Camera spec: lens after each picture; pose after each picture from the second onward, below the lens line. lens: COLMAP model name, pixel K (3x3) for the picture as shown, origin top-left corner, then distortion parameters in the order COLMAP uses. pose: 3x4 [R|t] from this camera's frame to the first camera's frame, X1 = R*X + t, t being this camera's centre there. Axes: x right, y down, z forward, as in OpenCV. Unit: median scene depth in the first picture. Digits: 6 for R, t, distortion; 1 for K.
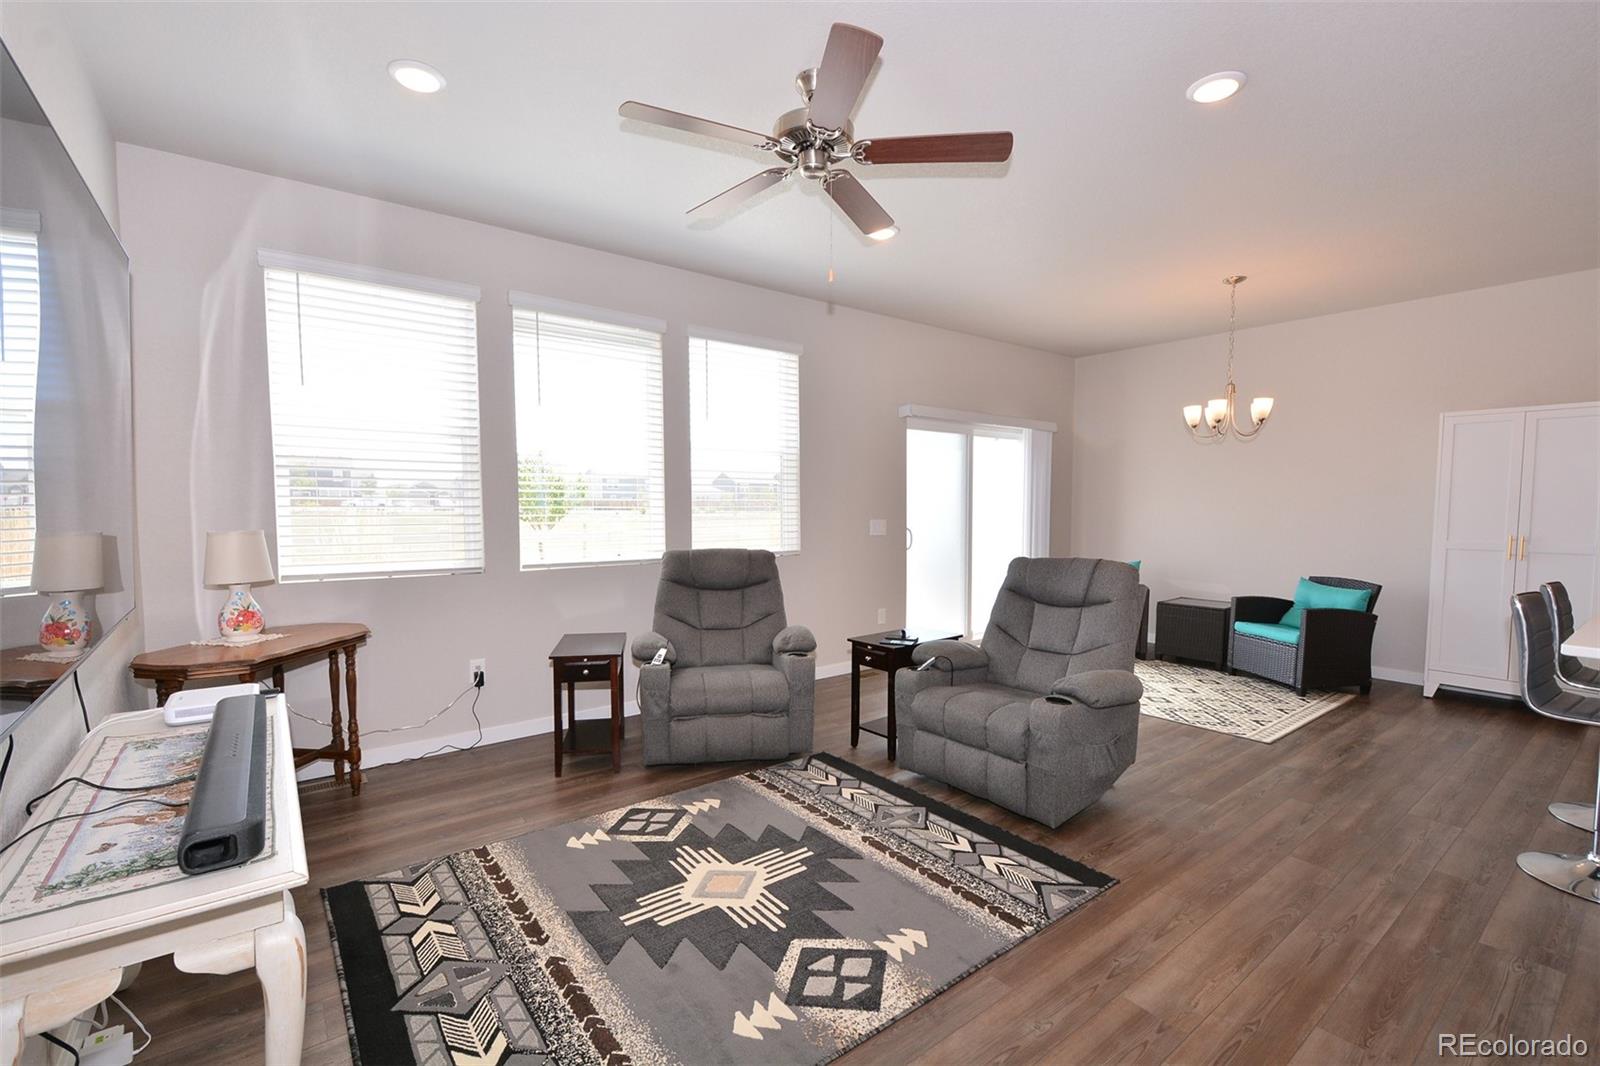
lens RADIAL K [[703.8, 0, 795.0], [0, 703.8, 549.3], [0, 0, 1]] dist [0.008986, -0.006305]
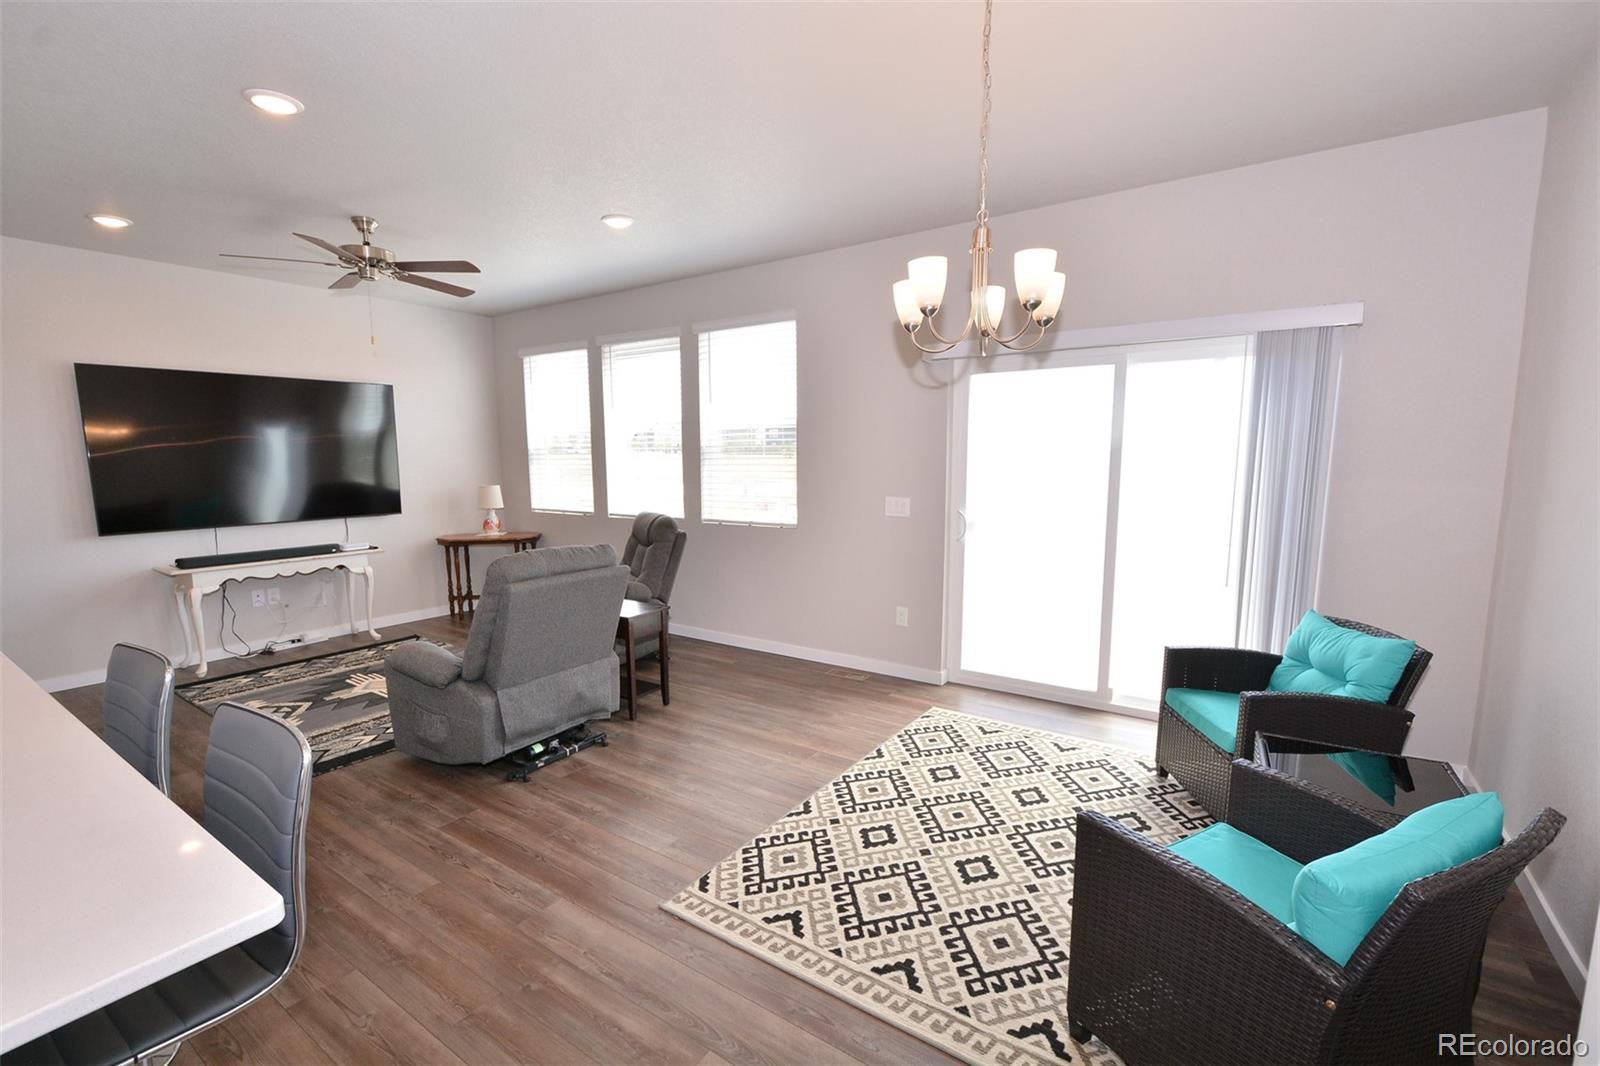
lens RADIAL K [[700.7, 0, 790.1], [0, 700.7, 550.3], [0, 0, 1]] dist [0.011147, -0.007600]
pose [[0.300562, 0.125314, -0.945494, 1.025964], [-0.054160, 0.991974, 0.114257, -0.080931], [0.952223, 0.016867, 0.304937, 0.768640]]
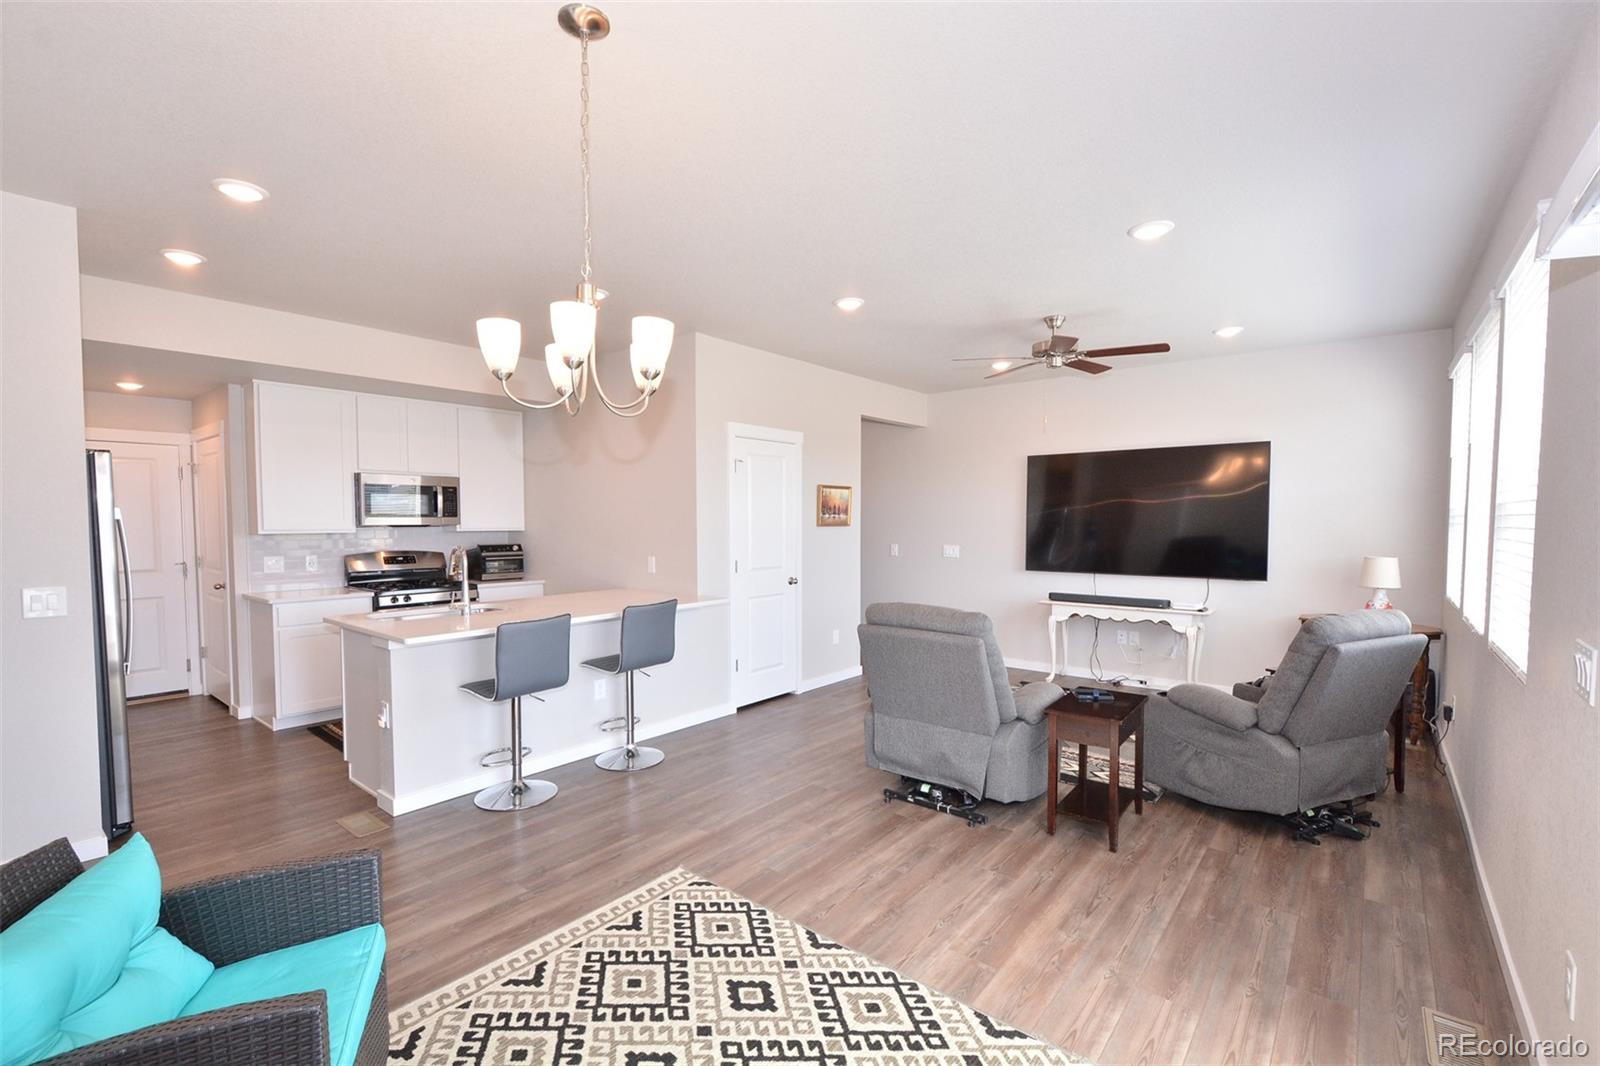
lens RADIAL K [[700.7, 0, 790.1], [0, 700.7, 550.3], [0, 0, 1]] dist [0.011147, -0.007600]
pose [[-0.976632, 0.010581, -0.214656, 0.597418], [-0.012827, 0.994137, 0.107361, -0.127802], [0.214534, 0.107606, -0.970771, 1.449342]]
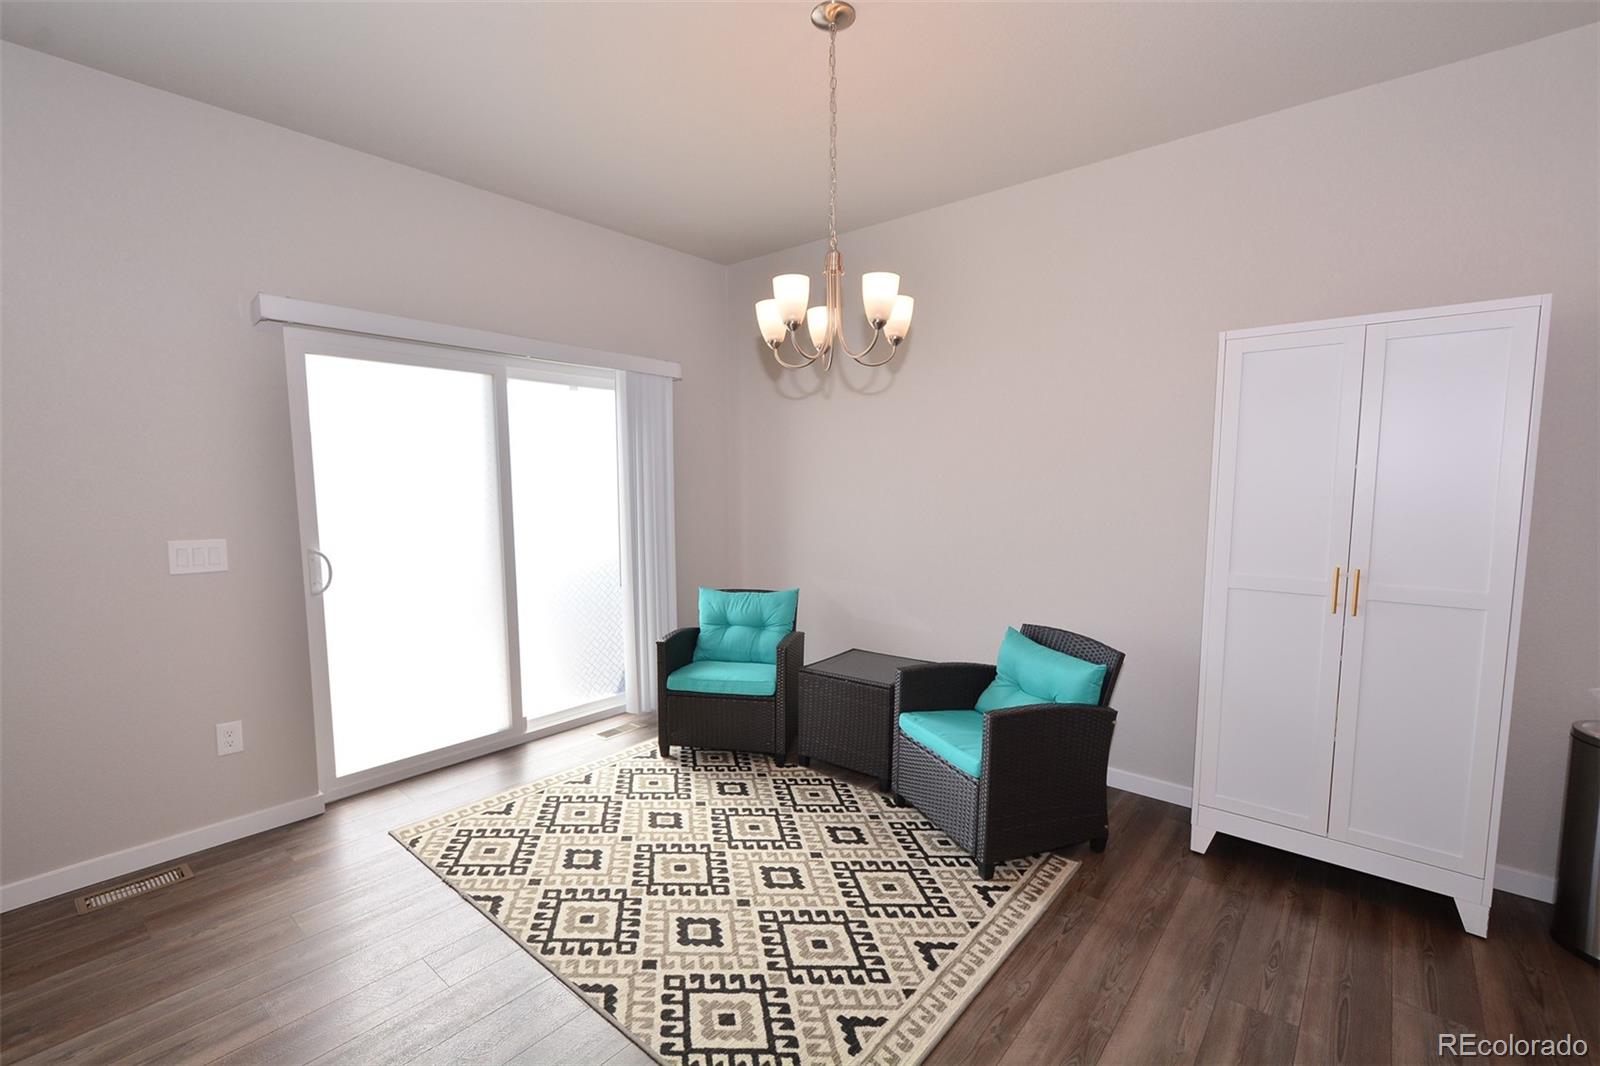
lens RADIAL K [[700.7, 0, 790.1], [0, 700.7, 550.3], [0, 0, 1]] dist [0.011147, -0.007600]
pose [[0.978952, -0.024109, 0.202664, 0.495319], [0.016821, 0.999151, 0.037607, -0.055896], [-0.203398, -0.033406, 0.978526, 0.552839]]
